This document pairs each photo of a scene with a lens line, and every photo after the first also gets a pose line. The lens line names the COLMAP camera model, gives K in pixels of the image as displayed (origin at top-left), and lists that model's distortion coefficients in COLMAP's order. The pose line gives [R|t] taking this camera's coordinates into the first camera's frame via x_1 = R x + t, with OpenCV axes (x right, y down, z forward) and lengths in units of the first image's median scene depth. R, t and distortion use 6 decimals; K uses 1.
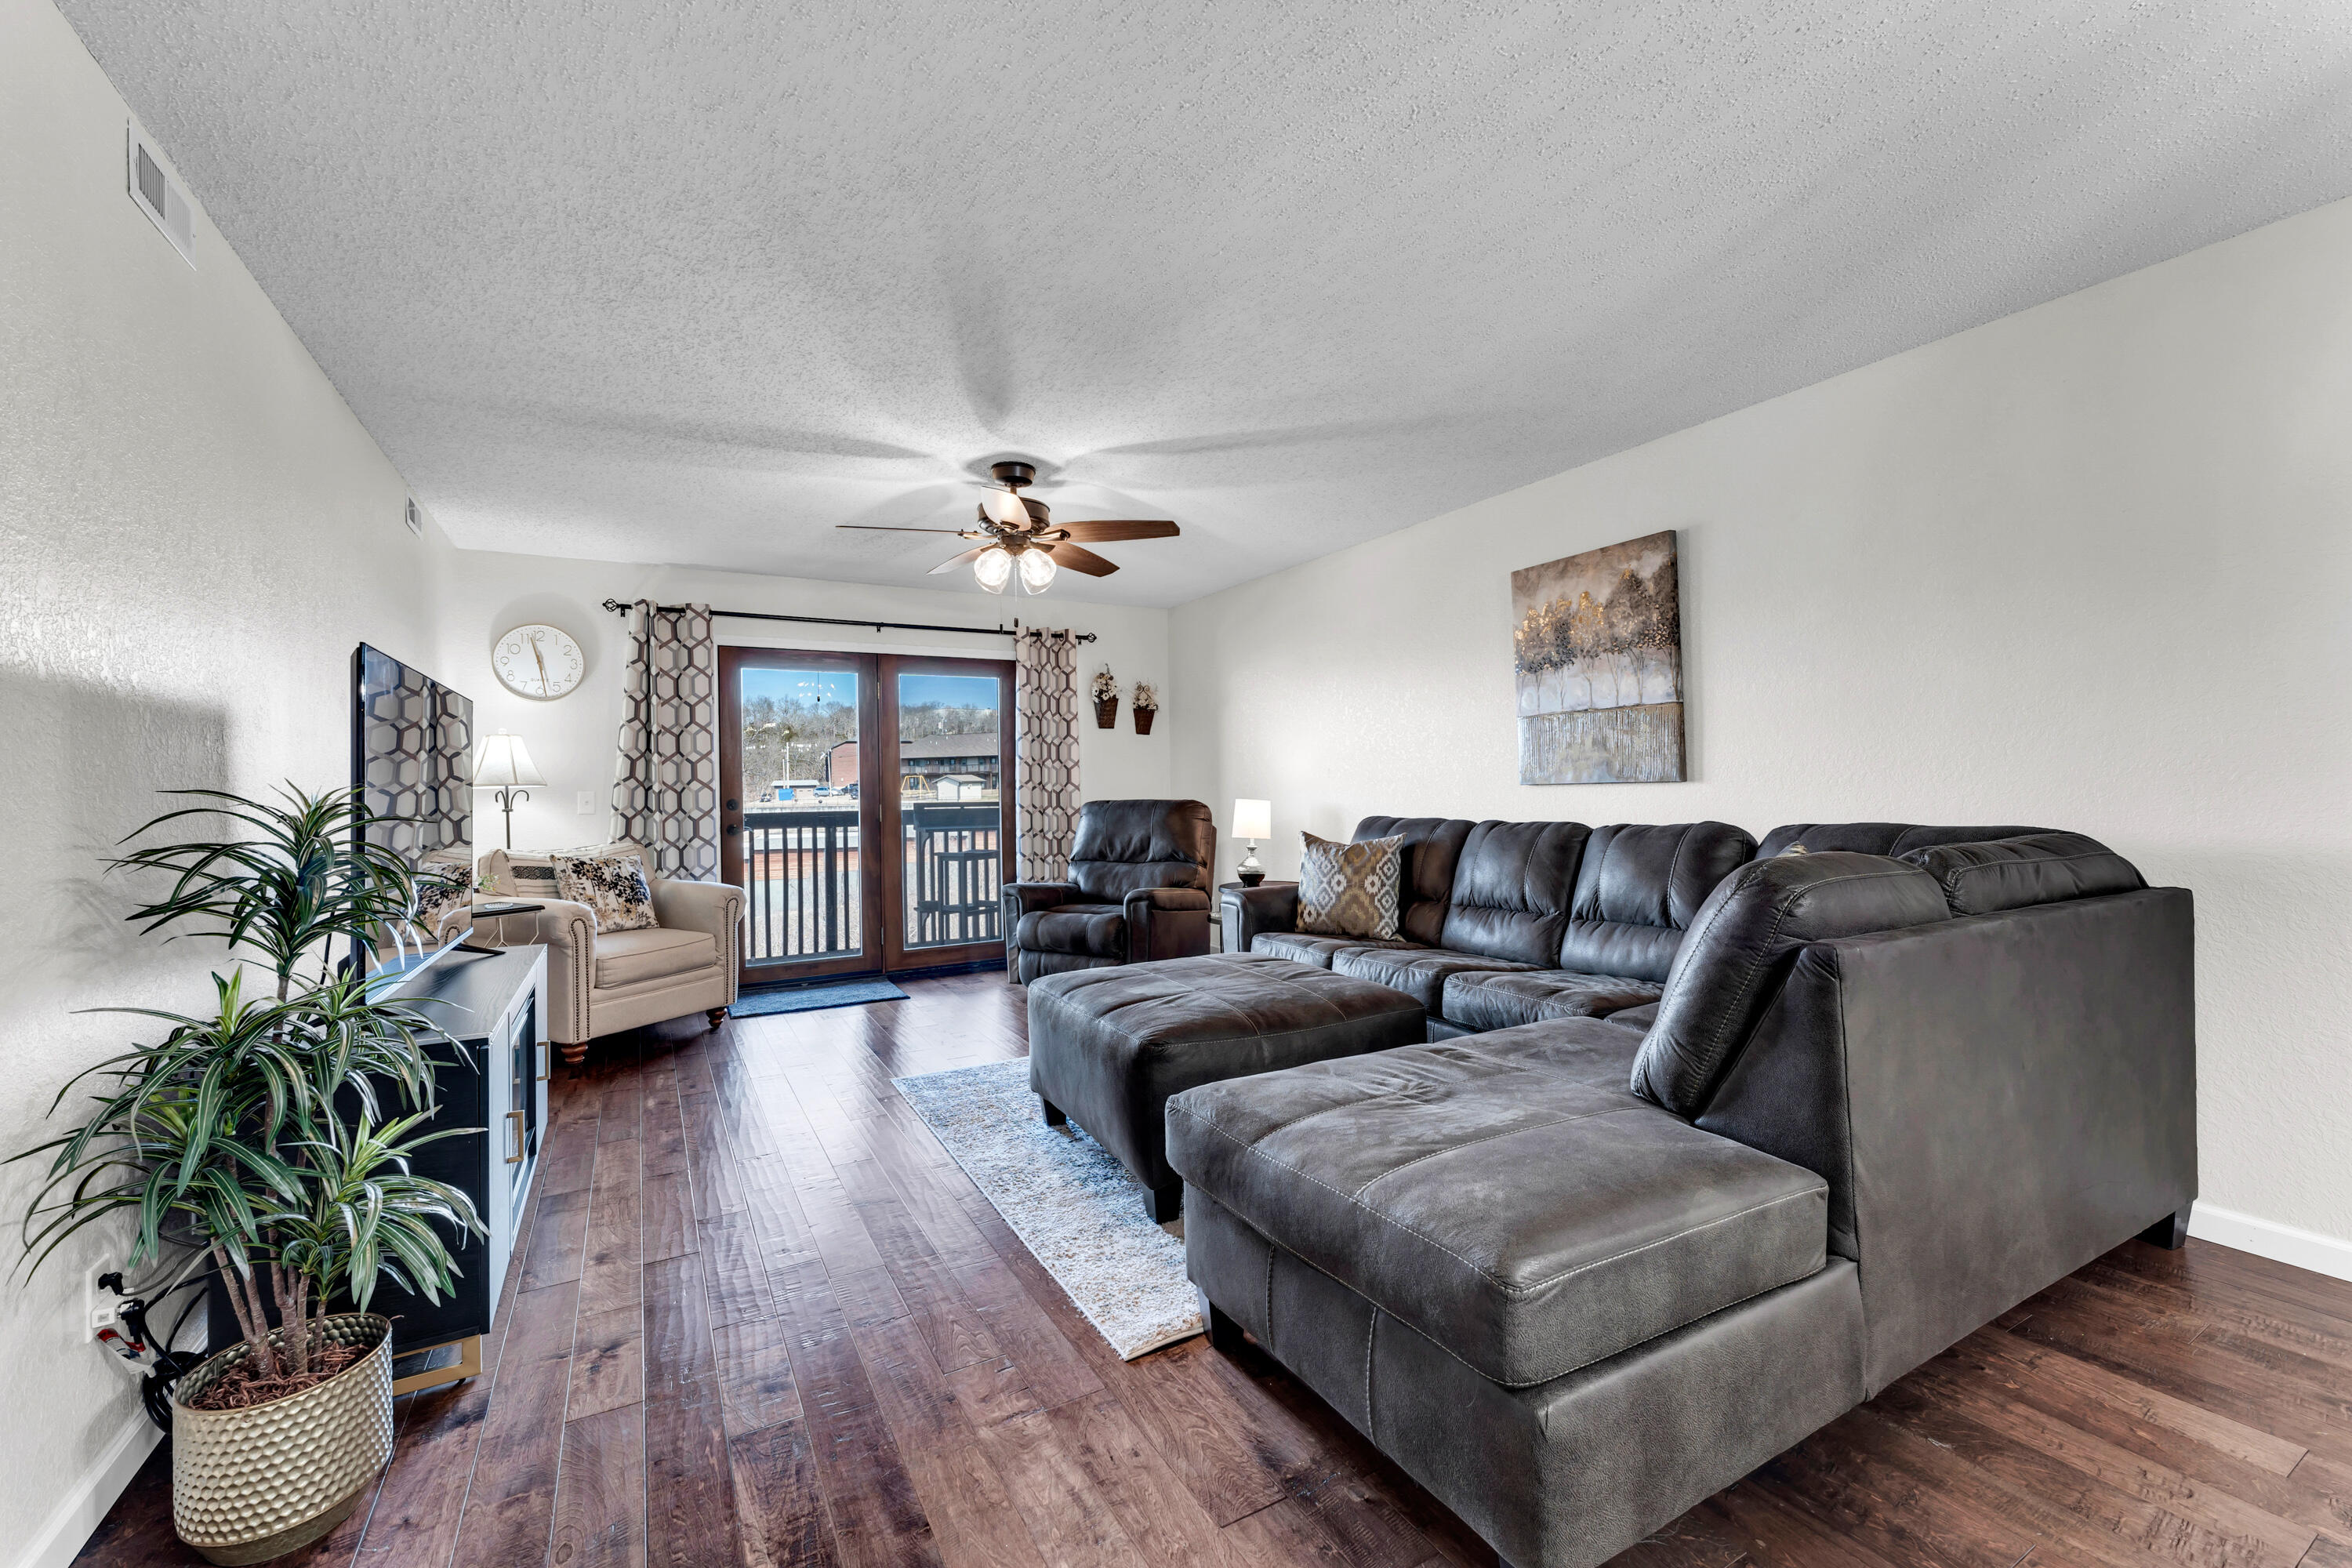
lens RADIAL K [[957.2, 0, 1165.1], [0, 957.2, 762.8], [0, 0, 1]] dist [0.000839, 0.000679]
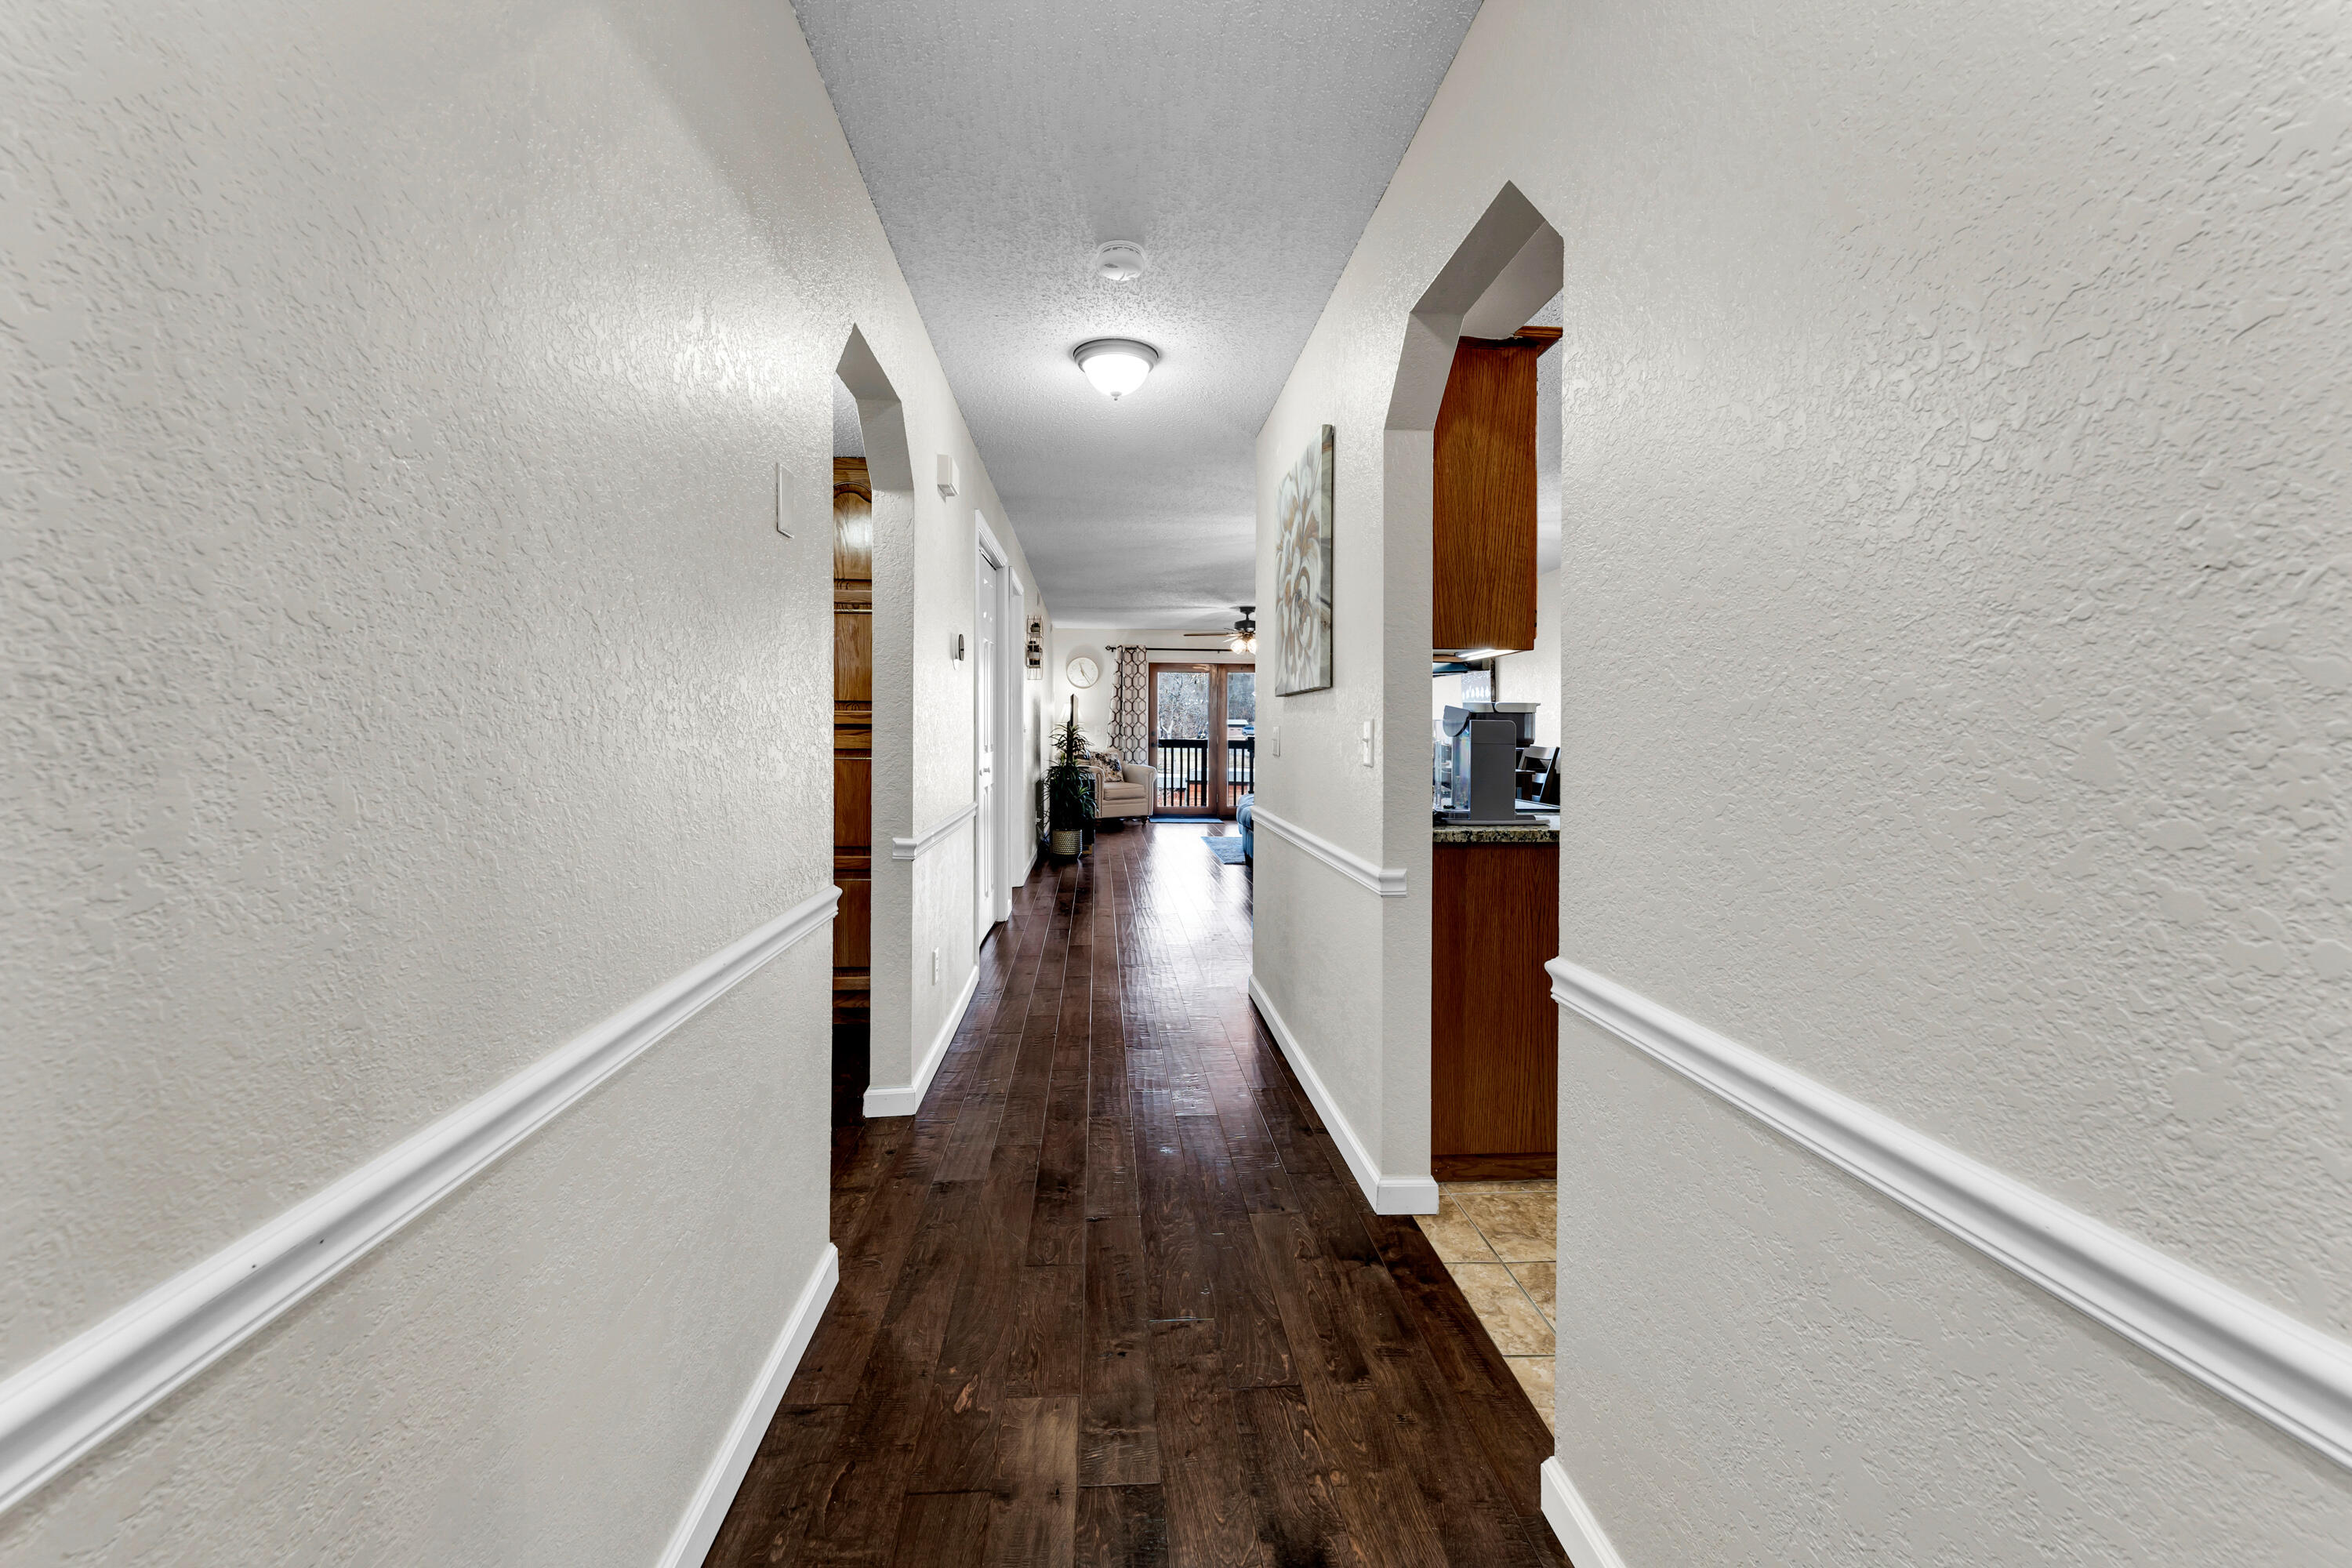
lens RADIAL K [[948.7, 0, 1175.3], [0, 948.7, 789.5], [0, 0, 1]] dist [0.000128, -0.000012]
pose [[0.919473, 0.065159, -0.387716, 0.502756], [-0.028746, 0.994673, 0.098990, -0.051181], [0.392101, -0.079873, 0.916448, -1.105401]]
